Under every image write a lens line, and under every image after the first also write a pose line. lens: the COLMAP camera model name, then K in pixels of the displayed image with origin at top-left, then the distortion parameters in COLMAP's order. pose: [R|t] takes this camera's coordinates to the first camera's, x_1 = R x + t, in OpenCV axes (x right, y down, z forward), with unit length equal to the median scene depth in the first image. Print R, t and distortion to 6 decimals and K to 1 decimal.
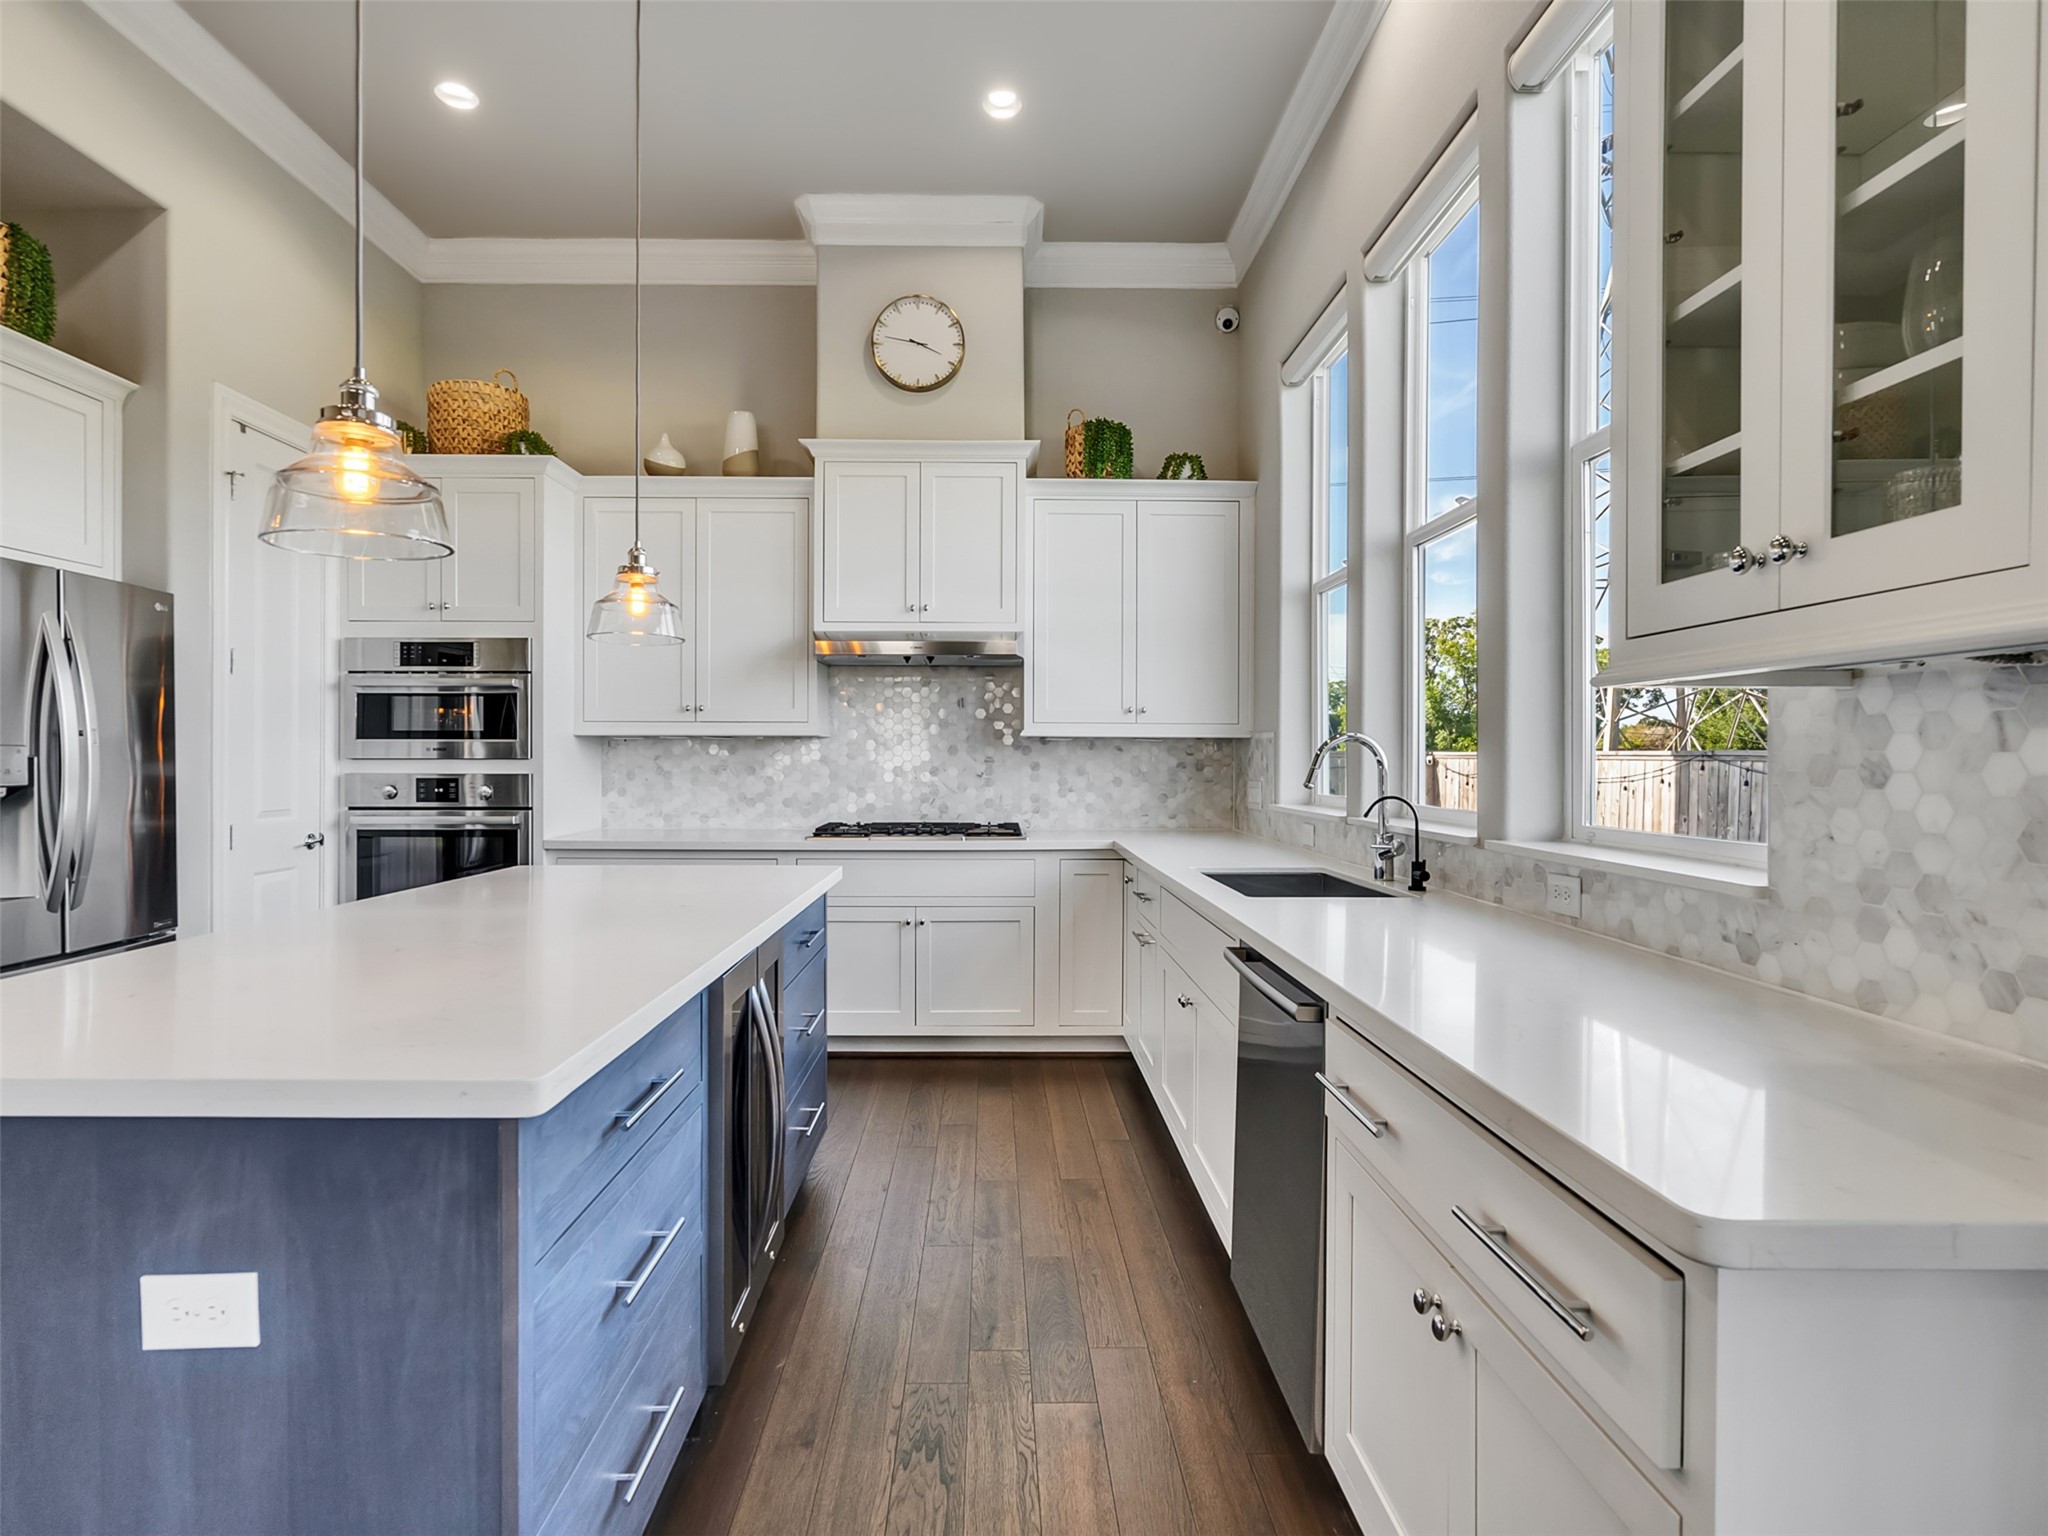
lens RADIAL K [[1048.1, 0, 1006.3], [0, 1048.1, 767.3], [0, 0, 1]] dist [-0.010760, 0.006361]
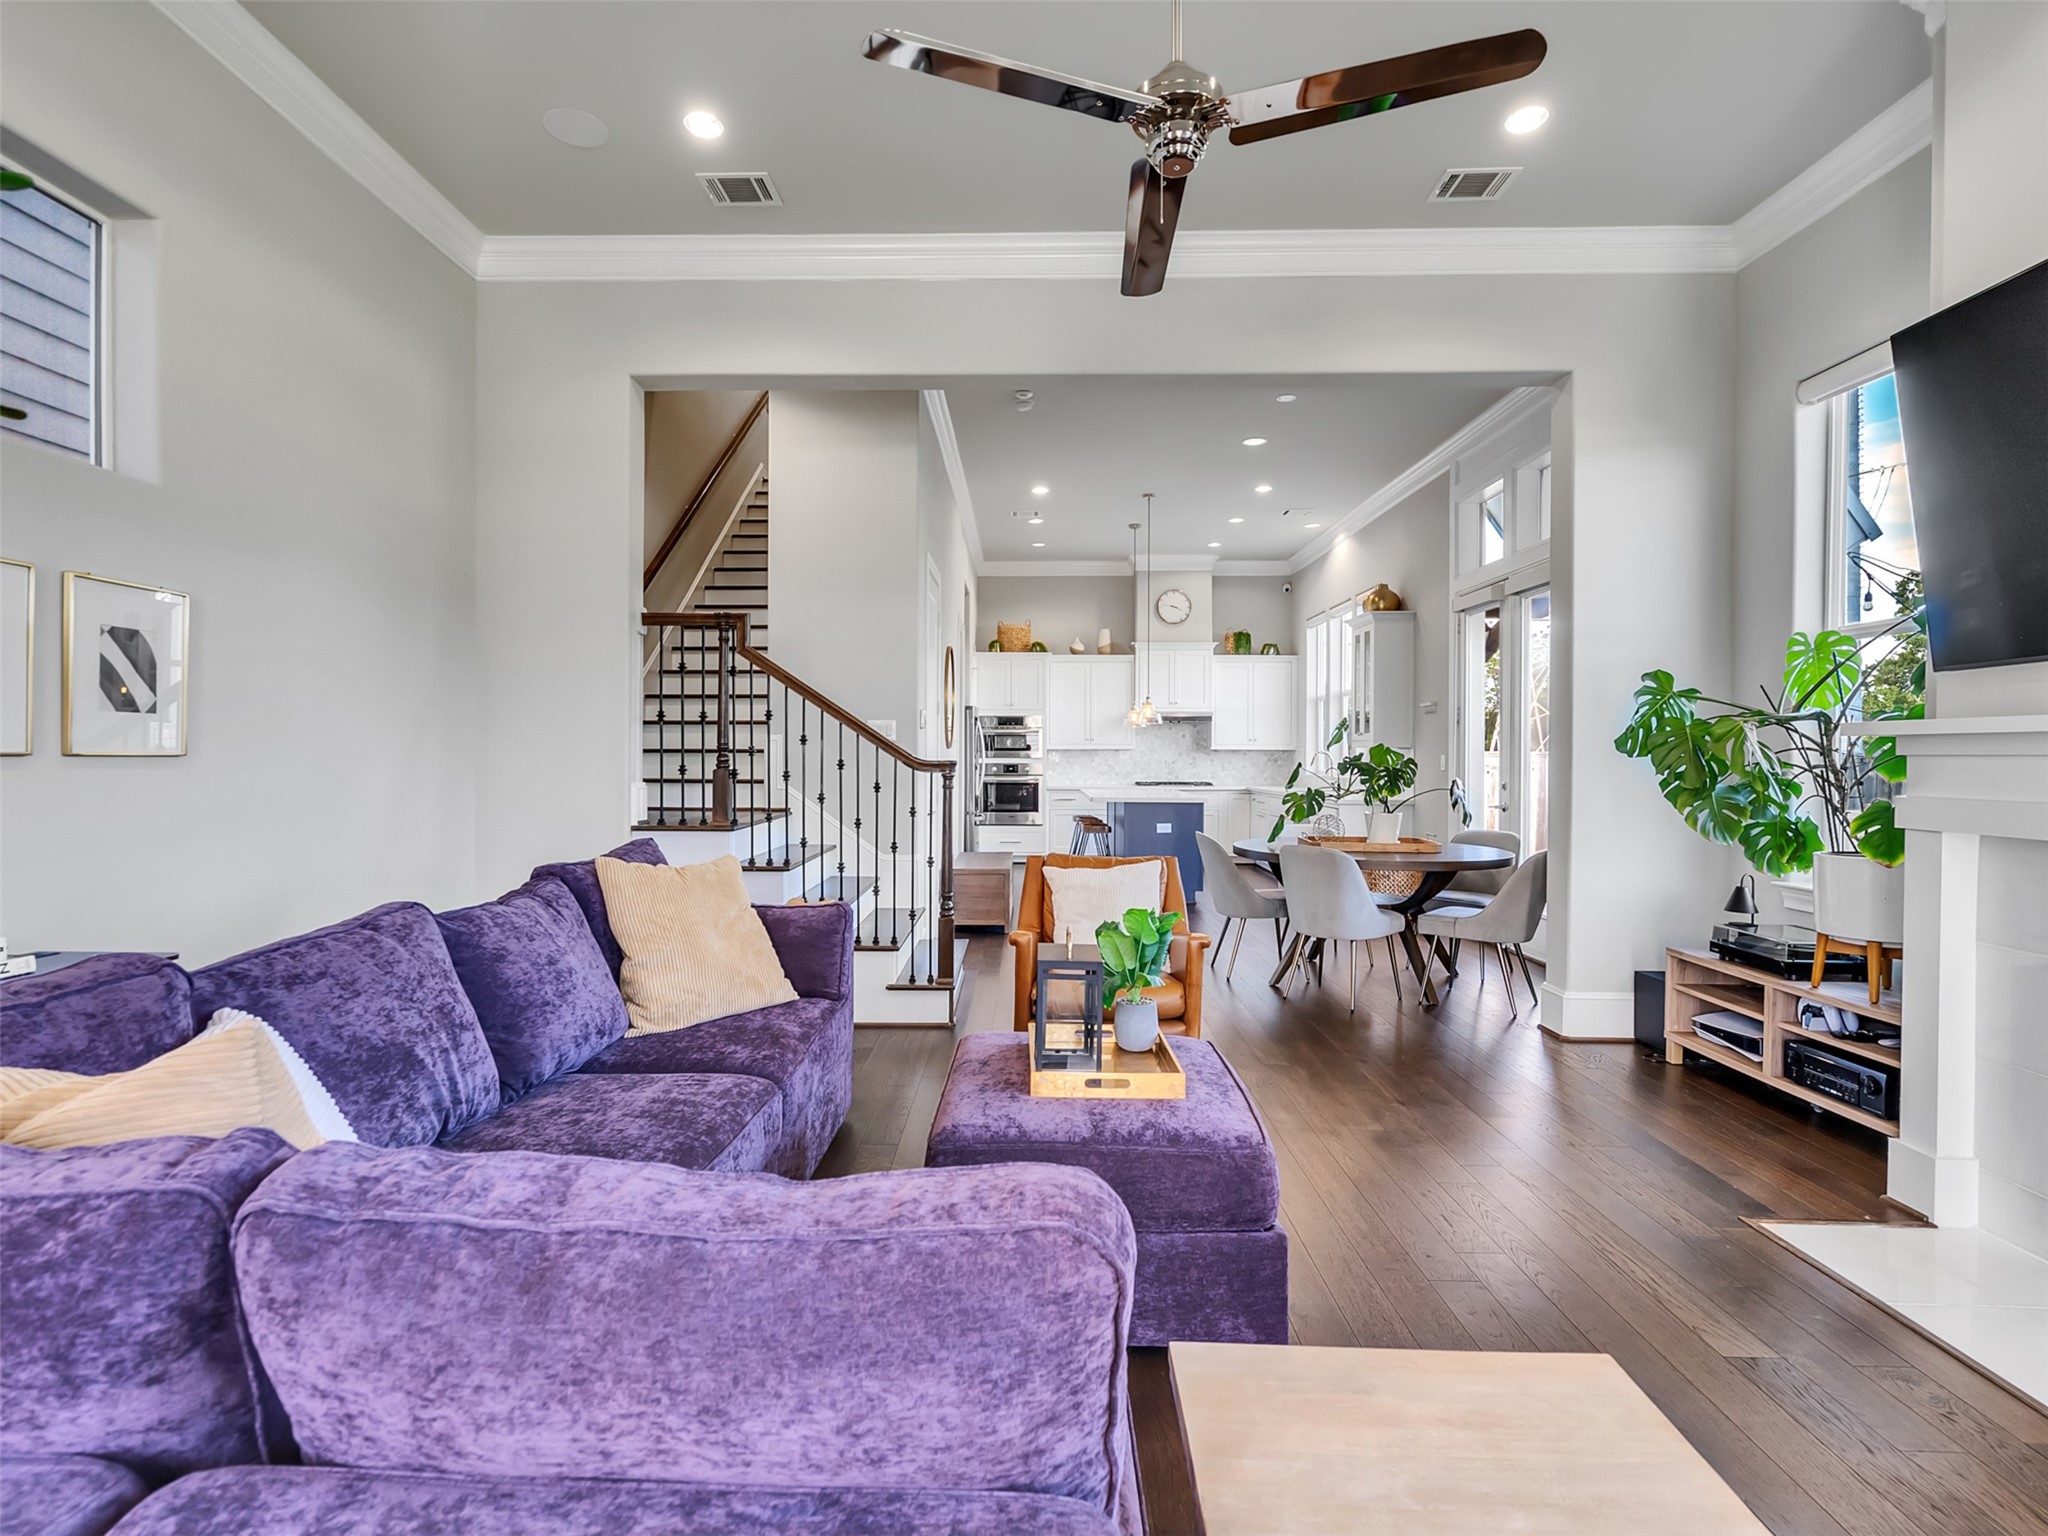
lens RADIAL K [[1048.1, 0, 1005.9], [0, 1048.1, 766.4], [0, 0, 1]] dist [-0.010760, 0.006361]
pose [[0.999199, -0.000293, -0.040028, -0.416758], [0.000426, 0.999994, 0.003307, 0.005488], [0.040027, -0.003322, 0.999193, -1.777749]]
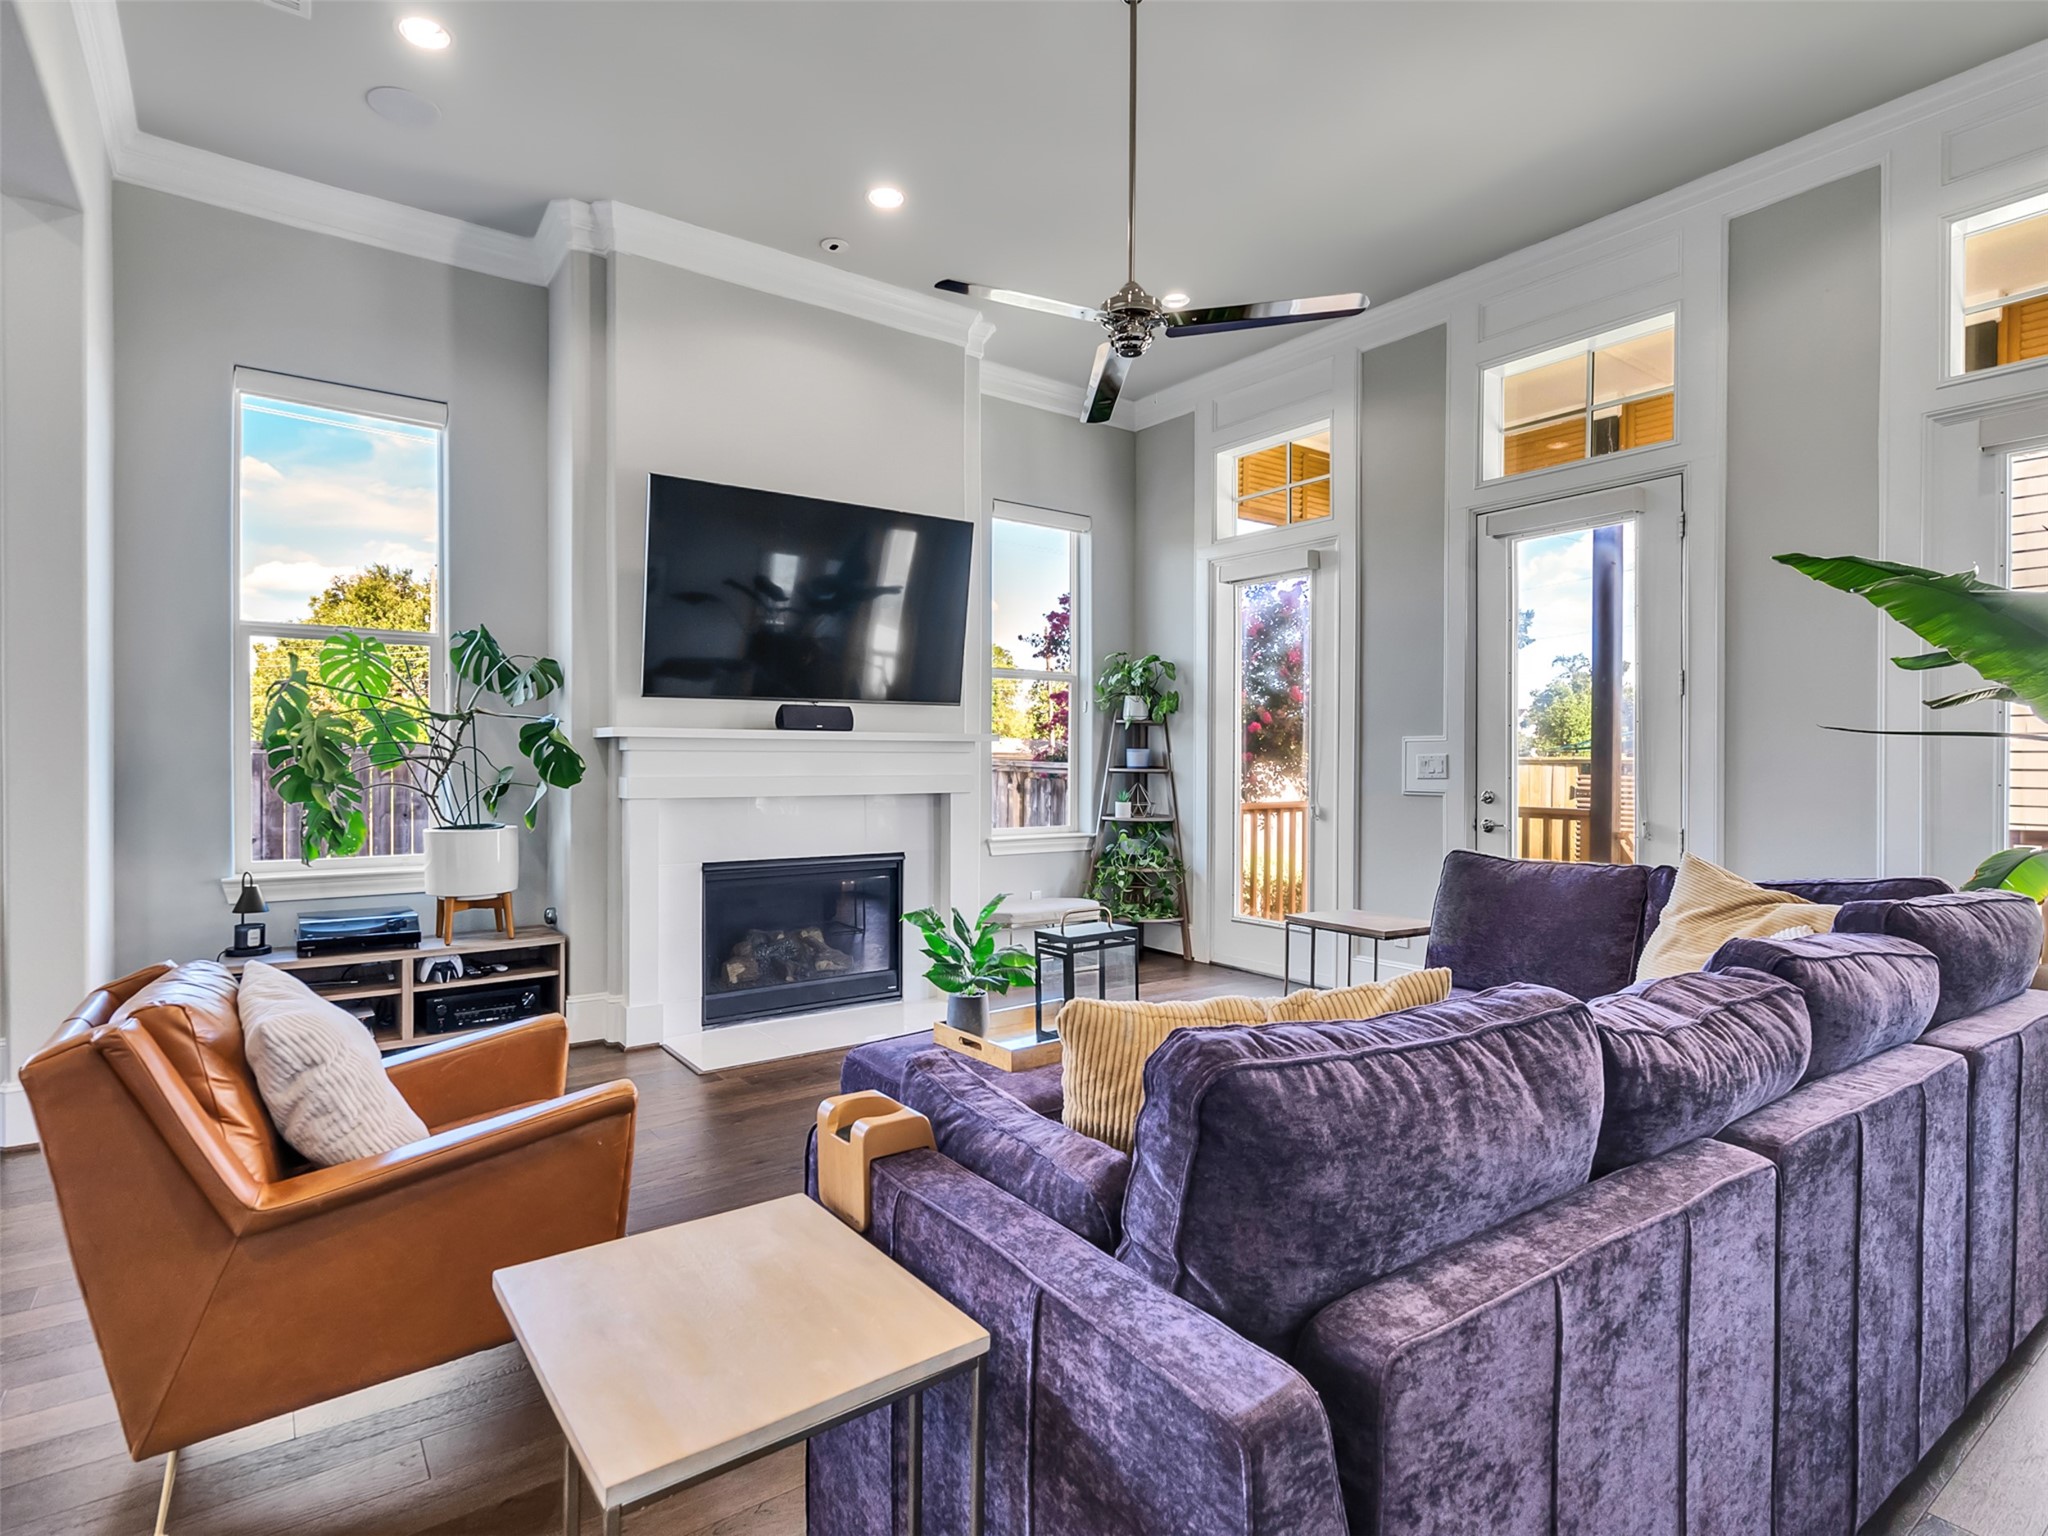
lens RADIAL K [[1048.1, 0, 1003.4], [0, 1048.1, 762.4], [0, 0, 1]] dist [-0.010760, 0.006361]
pose [[-0.565873, -0.012908, 0.824391, -0.895722], [-0.003130, 0.999904, 0.013508, -0.002019], [-0.824486, 0.005064, -0.565859, -0.820837]]
